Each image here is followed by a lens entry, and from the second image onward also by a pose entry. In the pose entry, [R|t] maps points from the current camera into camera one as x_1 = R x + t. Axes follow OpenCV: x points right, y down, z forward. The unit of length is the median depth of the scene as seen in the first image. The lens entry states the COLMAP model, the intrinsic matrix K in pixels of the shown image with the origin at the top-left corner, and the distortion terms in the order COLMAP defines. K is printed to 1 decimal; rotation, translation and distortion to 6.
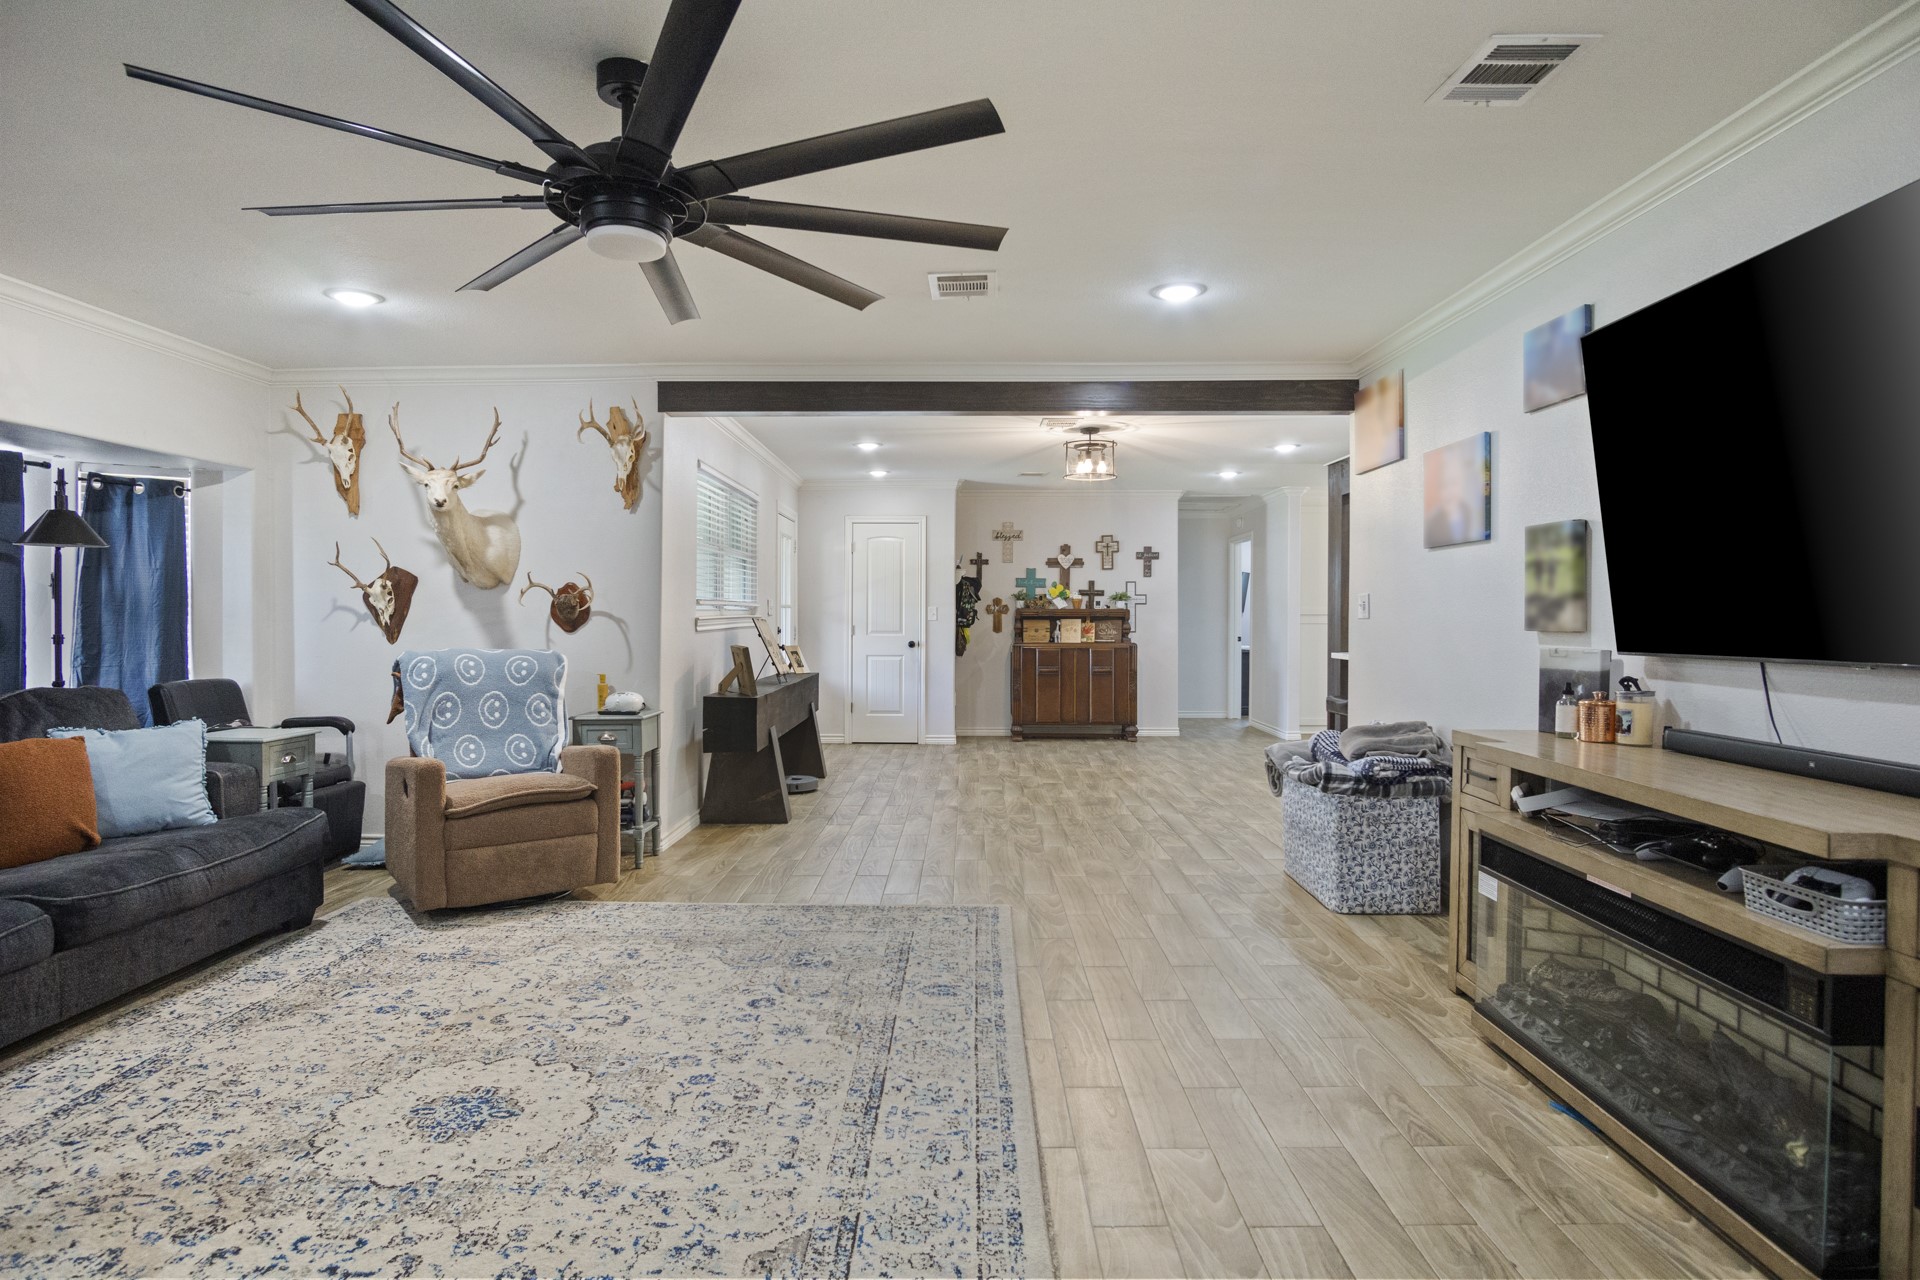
lens RADIAL K [[1050.2, 0, 960.0], [0, 1050.2, 640.0], [0, 0, 1]] dist [-0.035950, 0.011268]
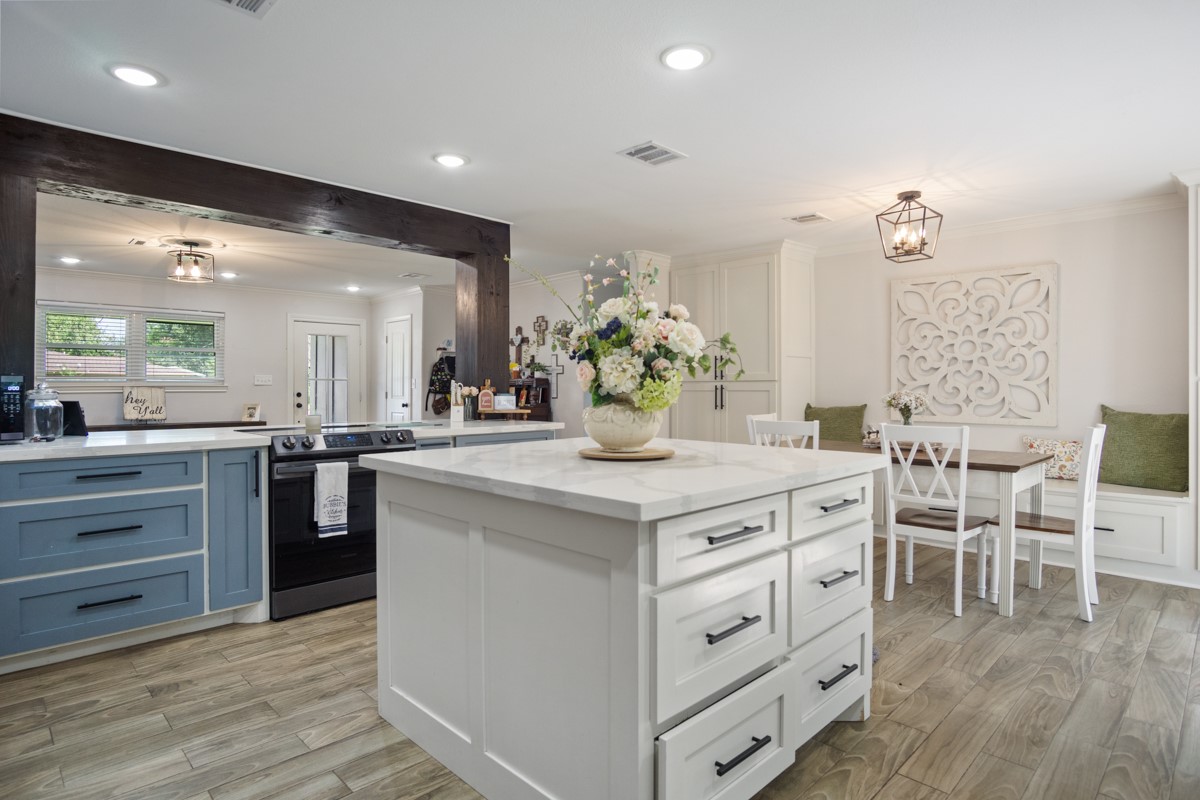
lens RADIAL K [[646.0, 0, 594.7], [0, 646.0, 389.0], [0, 0, 1]] dist [-0.033321, 0.008769]
pose [[0.704968, -0.001850, -0.709237, 0.723974], [-0.013593, 0.999778, -0.016119, -0.006988], [0.709109, 0.021004, 0.704786, 0.548297]]
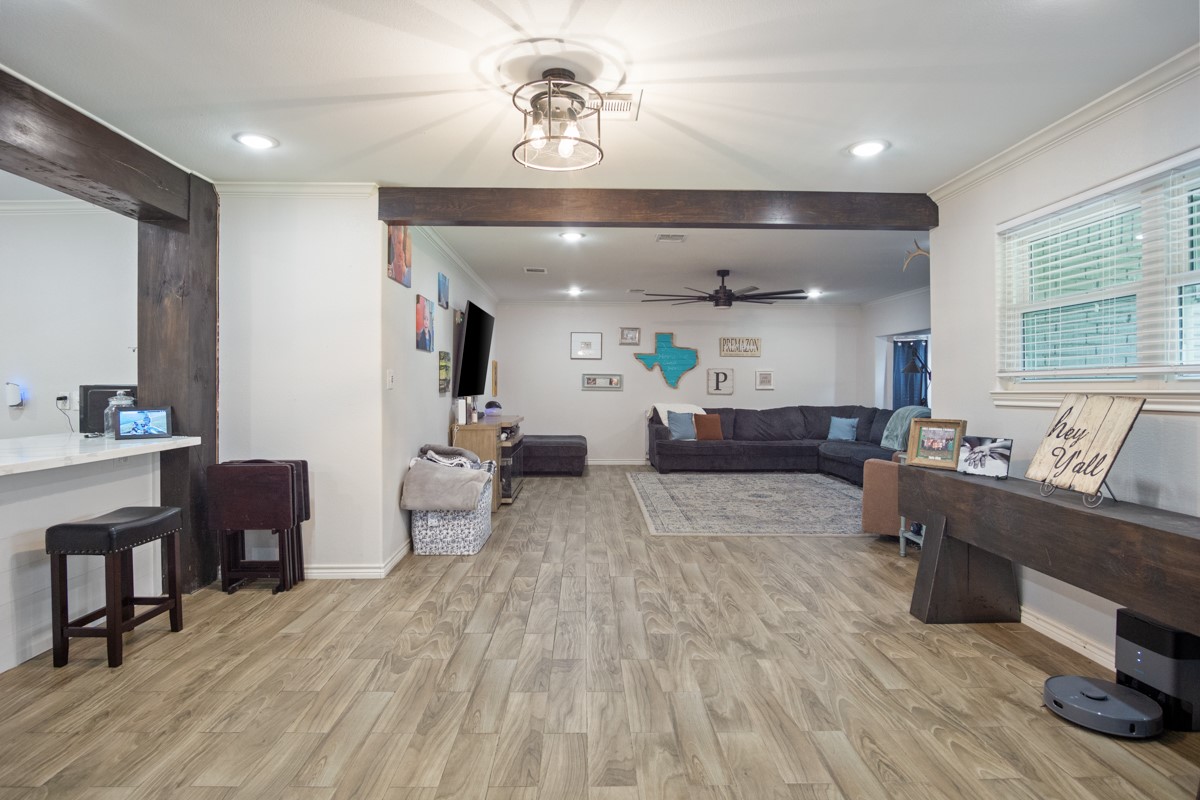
lens RADIAL K [[646.0, 0, 594.7], [0, 646.0, 389.0], [0, 0, 1]] dist [-0.033321, 0.008769]
pose [[-0.999800, -0.001738, -0.019946, 0.075480], [-0.002329, 0.999558, 0.029632, -0.023222], [0.019886, 0.029673, -0.999362, 0.936674]]
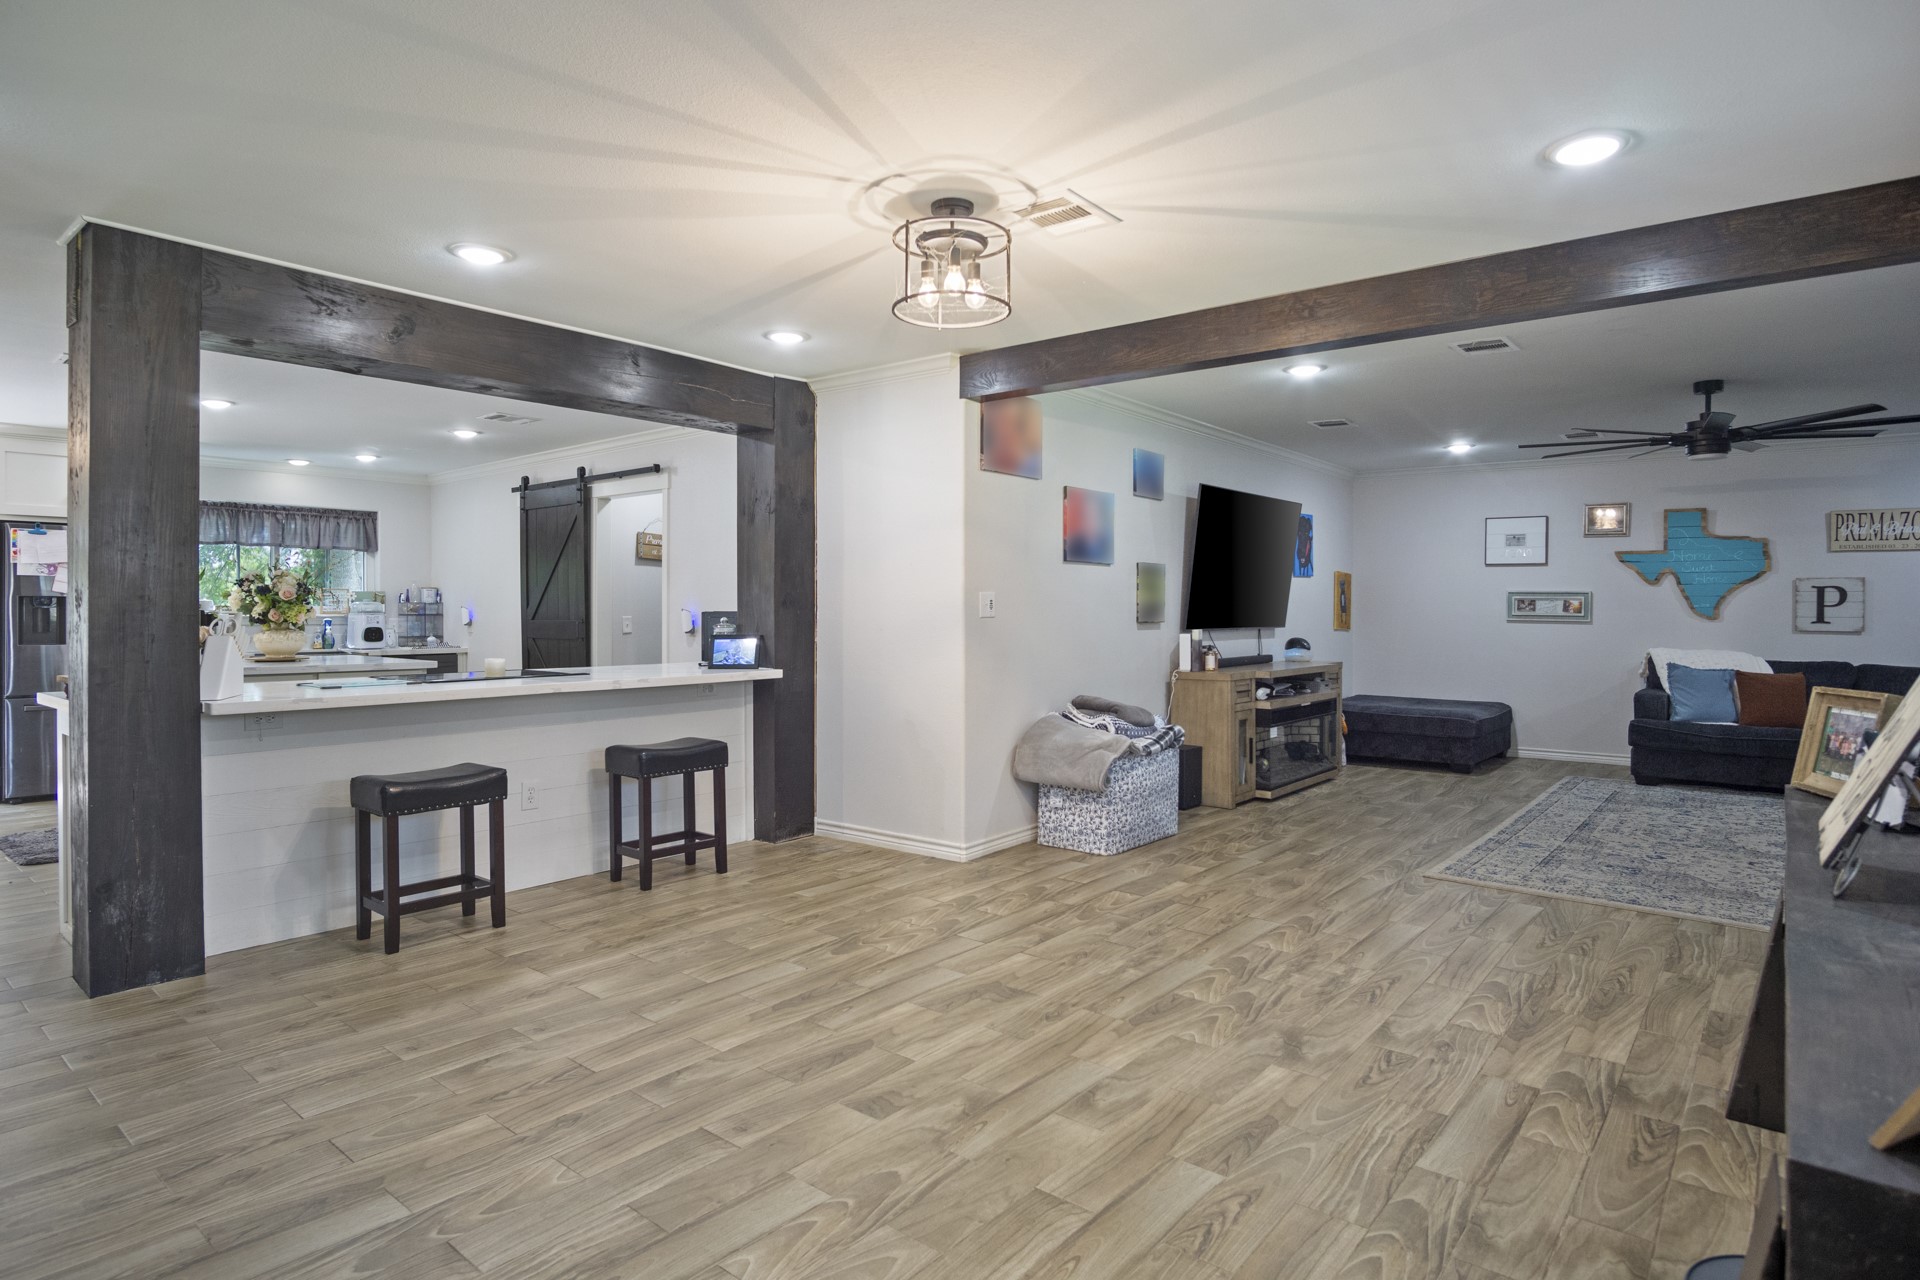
lens RADIAL K [[1037.9, 0, 946.9], [0, 1037.9, 619.3], [0, 0, 1]] dist [-0.028075, 0.003165]
pose [[-0.772403, -0.008121, 0.635080, -0.107087], [0.012199, 0.999544, 0.027618, -0.023850], [-0.635015, 0.029079, -0.771952, 0.924132]]
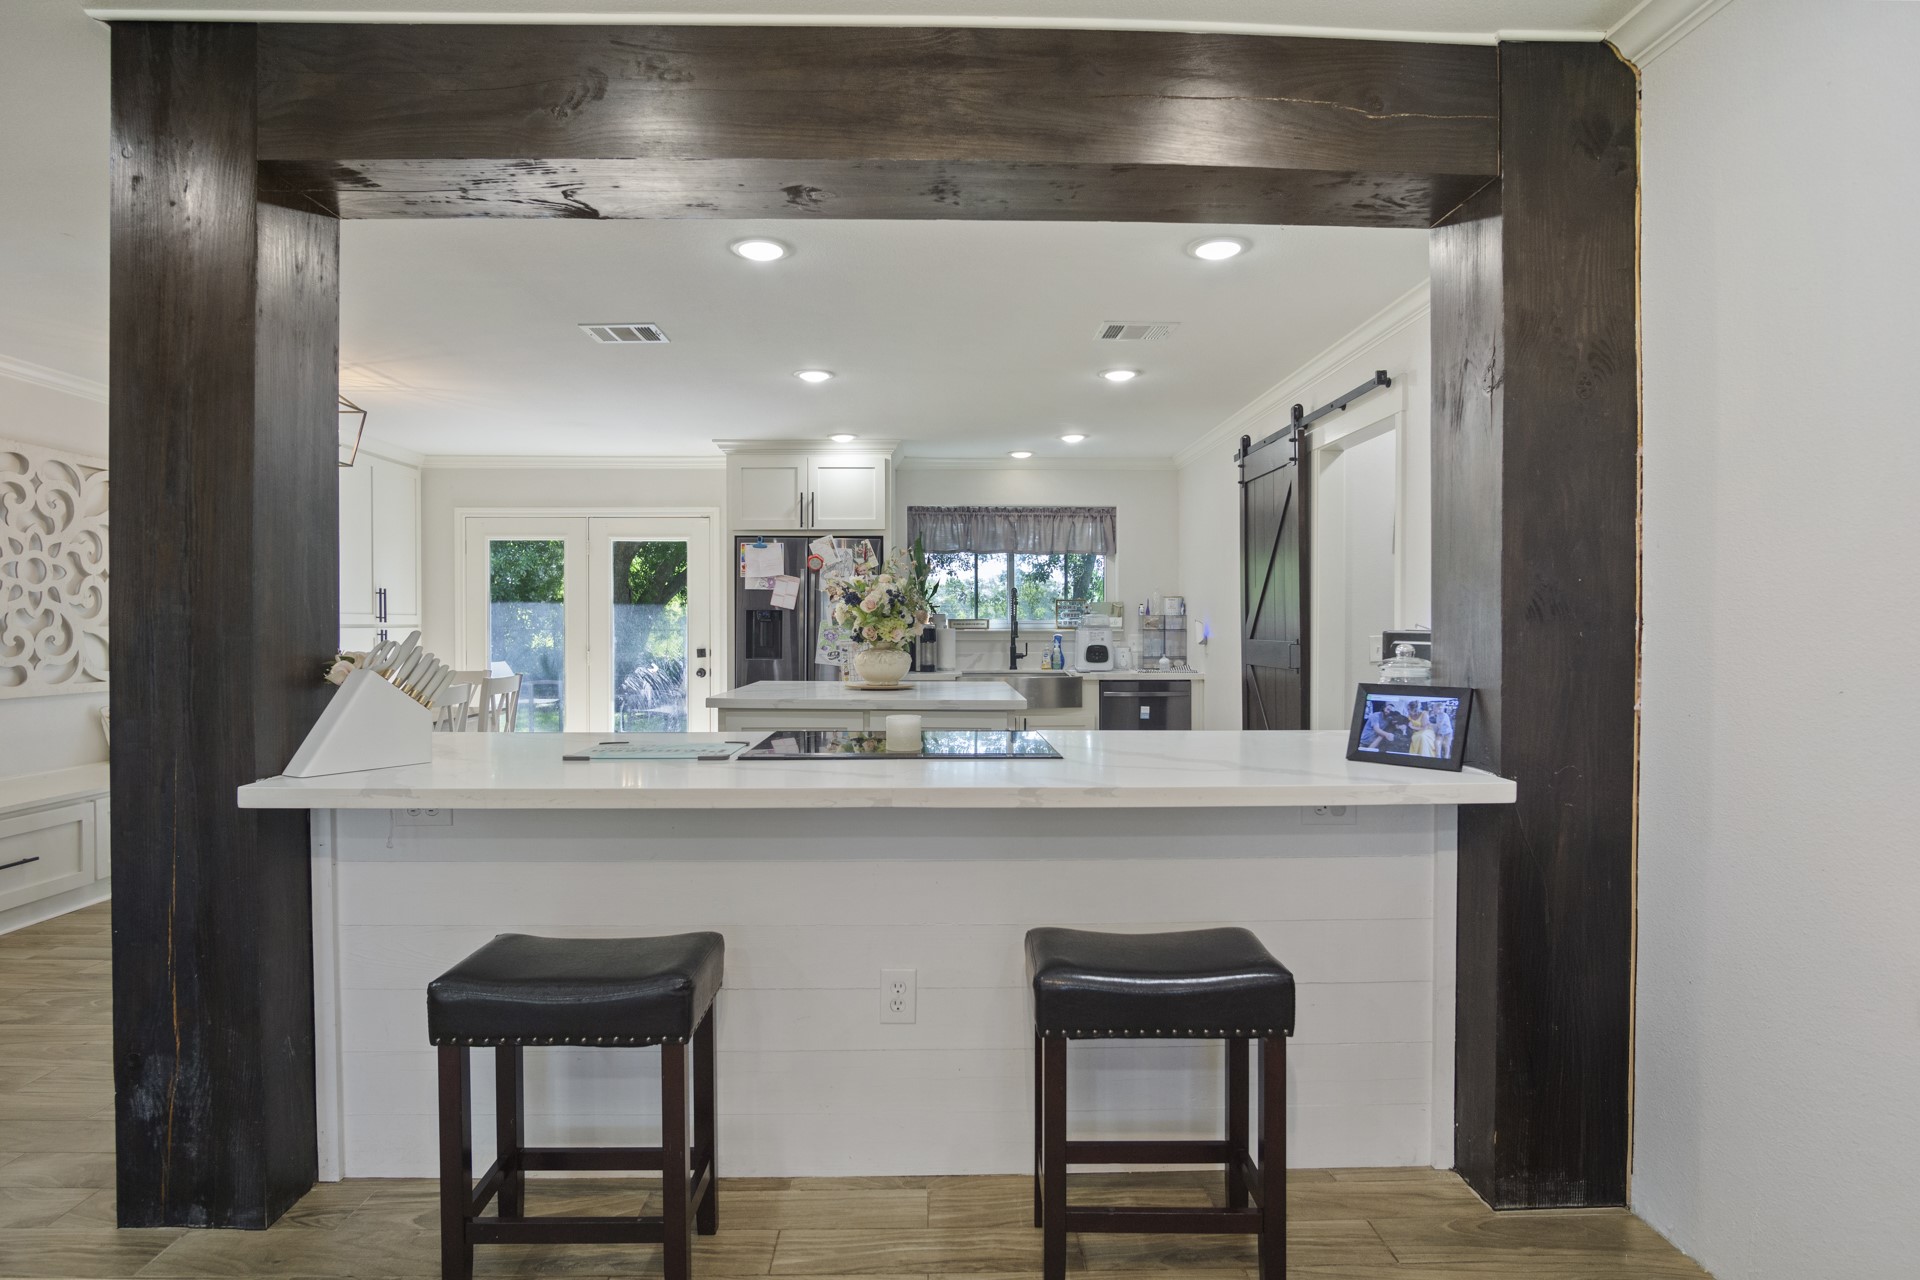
lens RADIAL K [[1032.8, 0, 960.0], [0, 1032.8, 640.0], [0, 0, 1]] dist [-0.032942, 0.000357]
pose [[-0.031447, -0.019251, 0.999320, 0.093138], [0.021096, 0.999579, 0.019920, -0.019171], [-0.999283, 0.021708, -0.031027, 0.687359]]
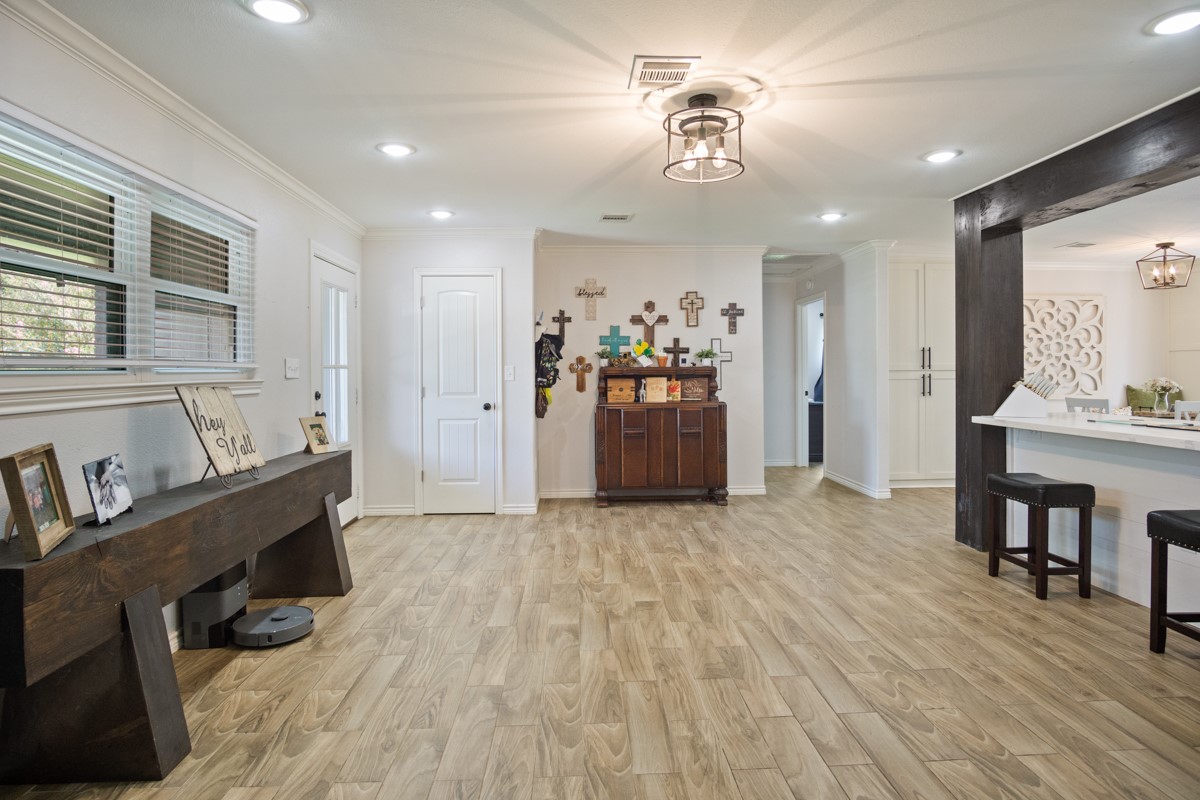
lens RADIAL K [[652.7, 0, 604.2], [0, 652.7, 378.0], [0, 0, 1]] dist [-0.030067, 0.000868]
pose [[0.998527, -0.009293, 0.053456, 0.025625], [0.010000, 0.999866, -0.012965, -0.012174], [-0.053329, 0.013481, 0.998486, 0.407392]]
